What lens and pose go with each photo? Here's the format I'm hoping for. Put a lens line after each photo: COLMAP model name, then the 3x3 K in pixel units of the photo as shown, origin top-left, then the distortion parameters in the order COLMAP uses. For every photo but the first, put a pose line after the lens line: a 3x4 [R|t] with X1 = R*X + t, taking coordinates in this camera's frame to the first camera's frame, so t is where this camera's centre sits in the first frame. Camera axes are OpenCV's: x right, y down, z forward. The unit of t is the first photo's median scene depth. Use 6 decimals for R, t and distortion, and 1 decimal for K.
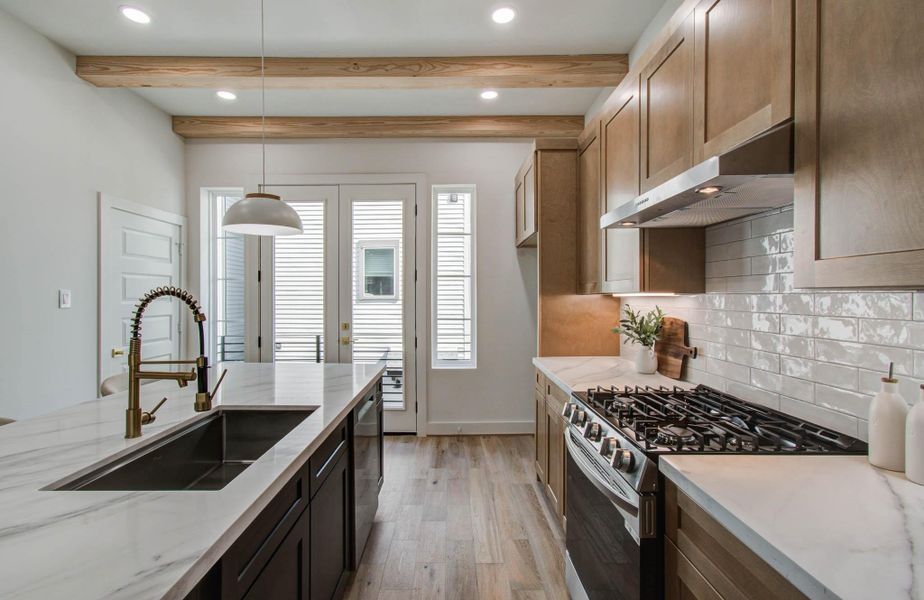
lens RADIAL K [[400.1, 0, 459.6], [0, 400.1, 299.2], [0, 0, 1]] dist [0.001967, -0.002127]
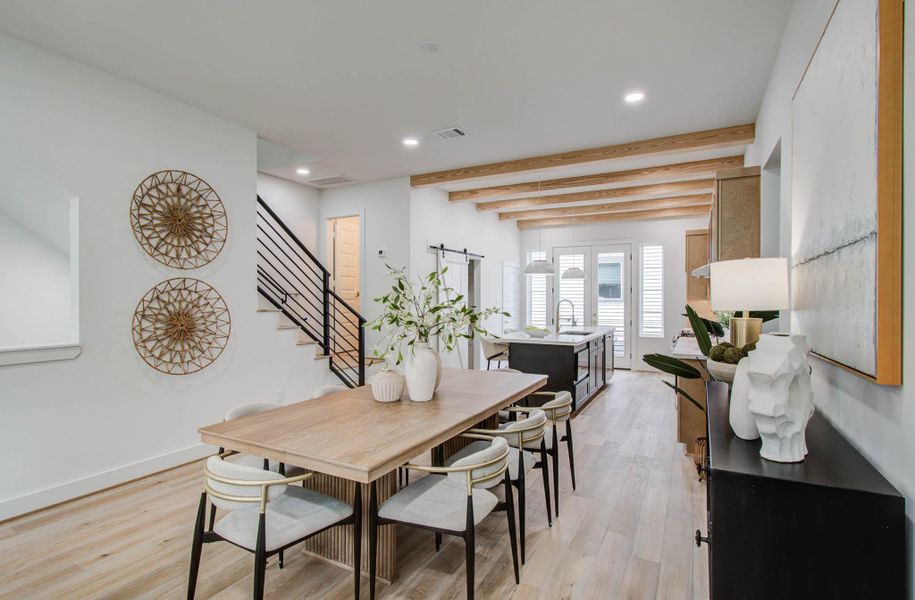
lens RADIAL K [[454.3, 0, 458.2], [0, 454.3, 298.2], [0, 0, 1]] dist [-0.000104, 0.000057]
pose [[0.875487, -0.002511, -0.483234, 0.221499], [0.001003, 0.999994, -0.003379, -0.007999], [0.483240, 0.002473, 0.875484, -1.354310]]
